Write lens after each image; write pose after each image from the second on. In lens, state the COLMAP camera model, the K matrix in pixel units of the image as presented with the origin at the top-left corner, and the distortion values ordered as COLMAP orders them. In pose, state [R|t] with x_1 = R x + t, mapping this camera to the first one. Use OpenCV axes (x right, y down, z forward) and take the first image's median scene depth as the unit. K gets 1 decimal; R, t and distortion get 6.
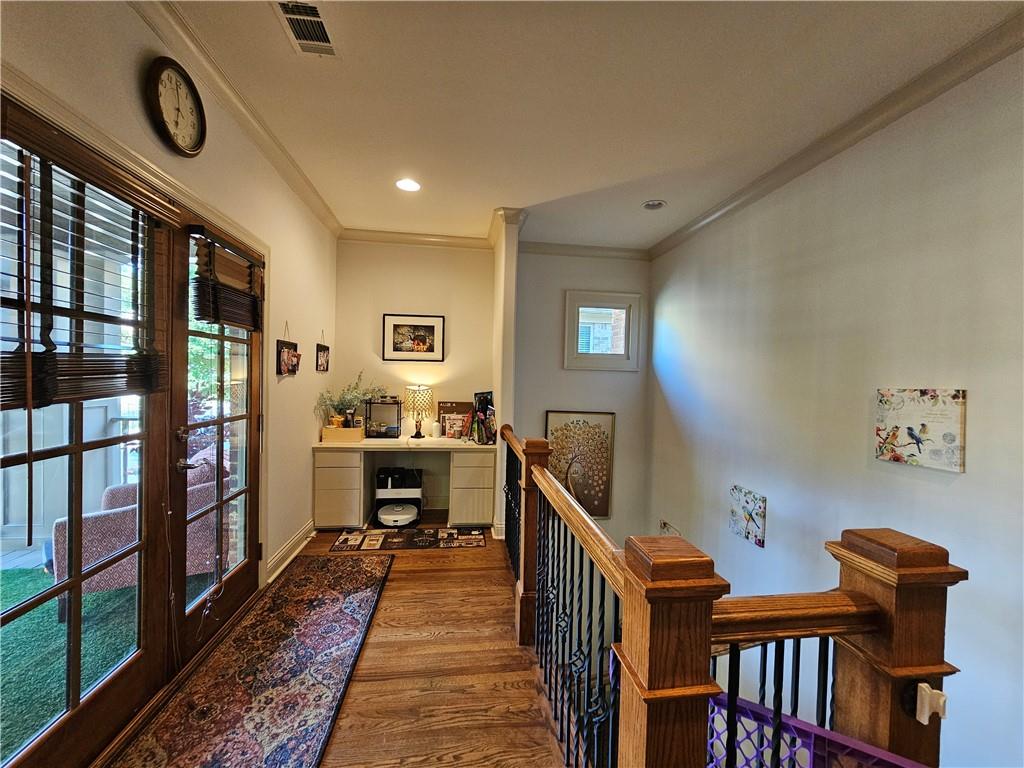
lens RADIAL K [[419.1, 0, 512.0], [0, 419.1, 384.0], [0, 0, 1]] dist [-0.000600, -0.000030]
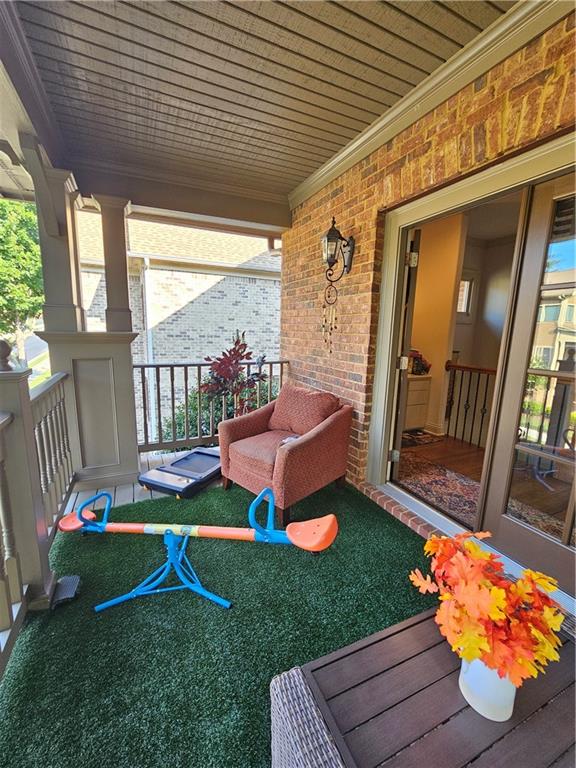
lens RADIAL K [[314.3, 0, 288.0], [0, 314.3, 384.0], [0, 0, 1]] dist [-0.000600, -0.000030]
pose [[0.959680, -0.048531, 0.276873, -0.870429], [0.001947, 0.986107, 0.166101, -0.008152], [-0.281087, -0.158865, 0.946442, 0.099930]]
